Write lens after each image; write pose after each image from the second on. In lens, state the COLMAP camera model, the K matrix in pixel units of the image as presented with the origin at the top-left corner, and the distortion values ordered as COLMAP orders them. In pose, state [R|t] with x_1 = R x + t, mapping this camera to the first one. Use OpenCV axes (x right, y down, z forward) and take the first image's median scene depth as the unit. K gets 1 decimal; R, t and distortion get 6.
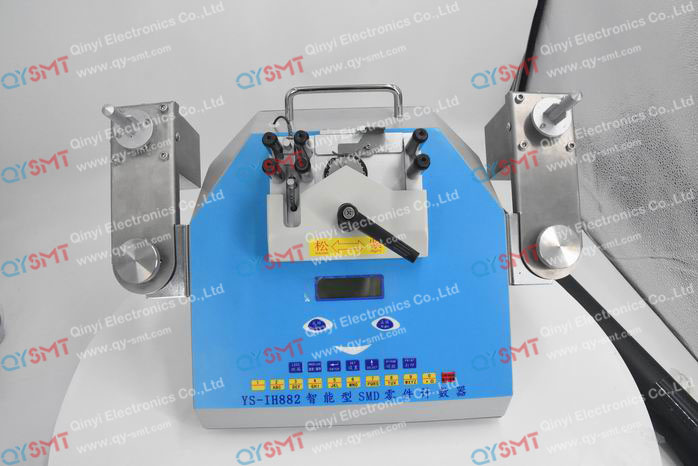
lens RADIAL K [[473.1, 0, 349.0], [0, 473.1, 233.0], [0, 0, 1]] dist [-0.081418, 0.000597]
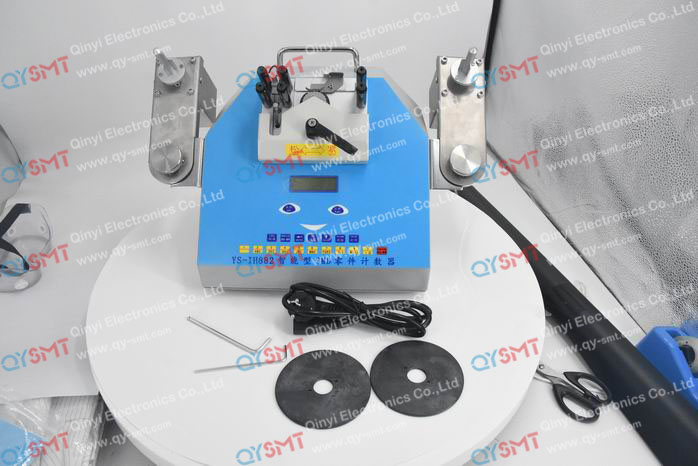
lens RADIAL K [[473.1, 0, 349.0], [0, 473.1, 233.0], [0, 0, 1]] dist [-0.081418, 0.000597]
pose [[0.998424, 0.042544, -0.036587, 0.164896], [-0.045236, 0.996066, -0.076200, 0.368125], [0.033202, 0.077735, 0.996421, -0.386797]]
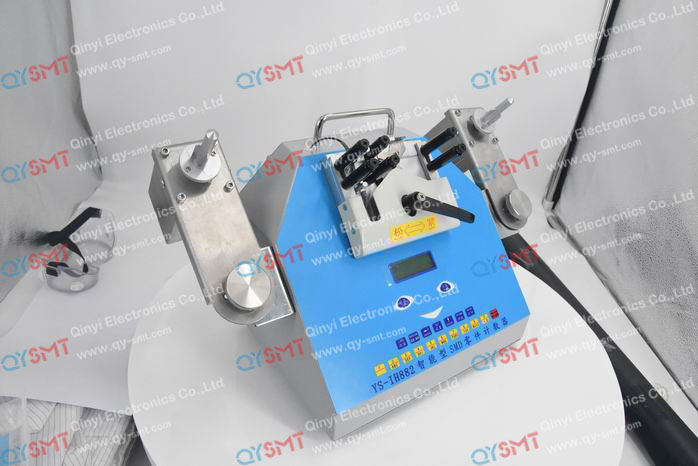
lens RADIAL K [[473.1, 0, 349.0], [0, 473.1, 233.0], [0, 0, 1]] dist [-0.081418, 0.000597]
pose [[0.838009, -0.198689, 0.508197, -0.742684], [0.285178, 0.953506, -0.097463, 0.107091], [-0.465204, 0.226601, 0.855708, 0.027475]]
